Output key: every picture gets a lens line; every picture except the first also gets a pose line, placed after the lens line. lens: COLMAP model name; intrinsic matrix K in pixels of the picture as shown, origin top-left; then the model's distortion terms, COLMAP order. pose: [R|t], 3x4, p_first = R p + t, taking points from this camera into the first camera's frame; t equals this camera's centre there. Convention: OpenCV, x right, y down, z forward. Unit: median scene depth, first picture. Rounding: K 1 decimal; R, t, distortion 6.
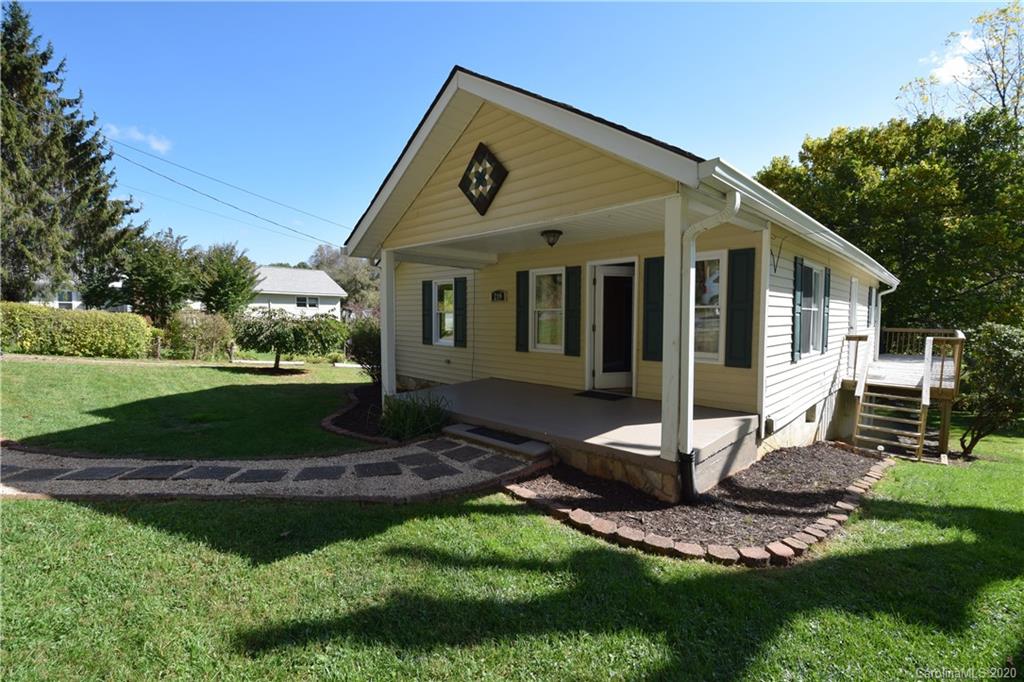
lens RADIAL K [[447.4, 0, 513.6], [0, 447.4, 340.9], [0, 0, 1]] dist [0.000681, -0.012968]
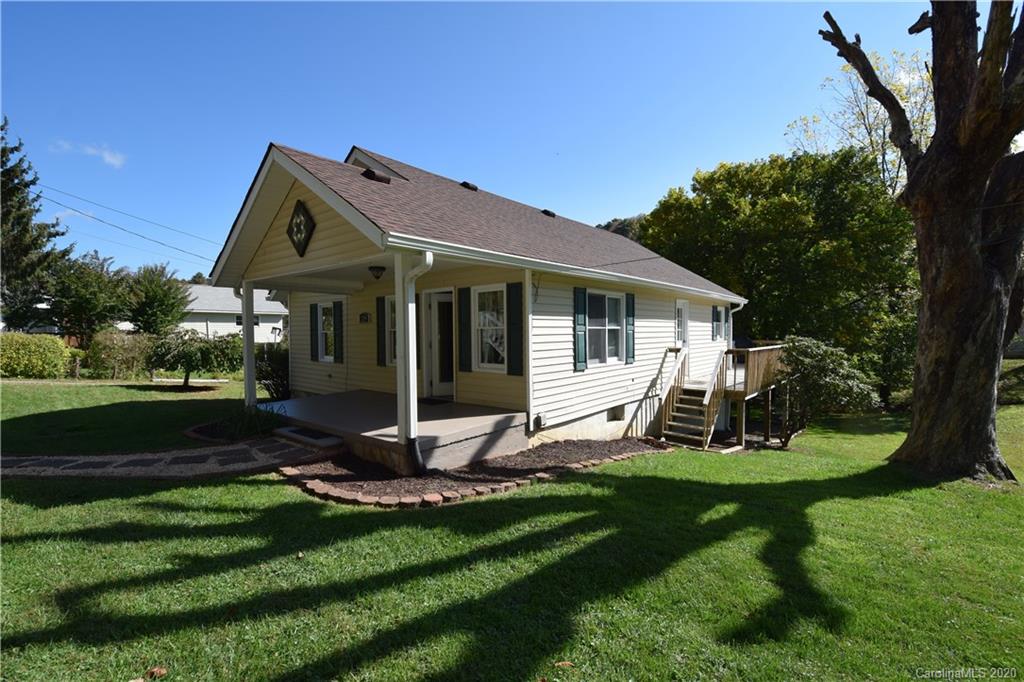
lens RADIAL K [[447.4, 0, 517.9], [0, 447.4, 344.4], [0, 0, 1]] dist [0.000681, -0.012968]
pose [[0.997318, -0.012806, 0.072064, 0.293310], [0.014588, 0.999600, -0.024244, 0.001144], [-0.071725, 0.025230, 0.997105, -0.187493]]
